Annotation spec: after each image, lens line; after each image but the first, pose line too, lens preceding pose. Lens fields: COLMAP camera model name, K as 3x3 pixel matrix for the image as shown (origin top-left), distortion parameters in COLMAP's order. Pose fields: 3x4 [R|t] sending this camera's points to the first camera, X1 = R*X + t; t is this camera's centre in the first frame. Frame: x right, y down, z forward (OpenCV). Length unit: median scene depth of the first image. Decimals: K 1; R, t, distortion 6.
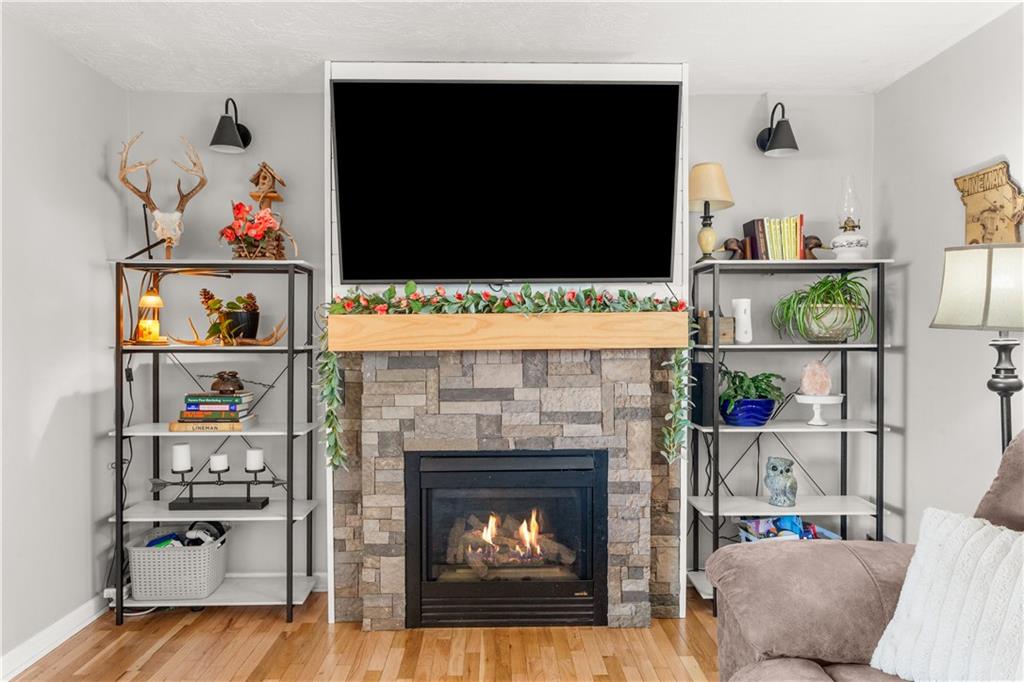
lens RADIAL K [[653.9, 0, 511.1], [0, 653.9, 345.9], [0, 0, 1]] dist [0.002141, -0.002147]
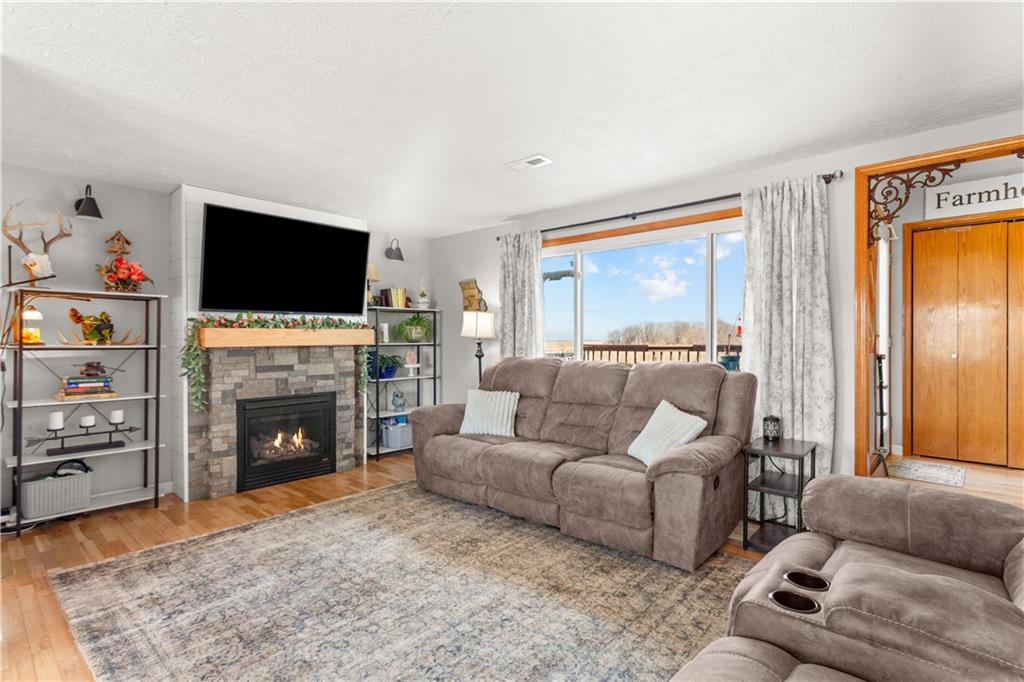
lens RADIAL K [[491.1, 0, 511.7], [0, 491.1, 338.8], [0, 0, 1]] dist [0.002543, 0.000911]
pose [[0.695323, 0.001950, 0.718695, -0.623900], [0.009500, 0.999884, -0.011904, 0.007944], [-0.718634, 0.015105, 0.695224, -0.564981]]
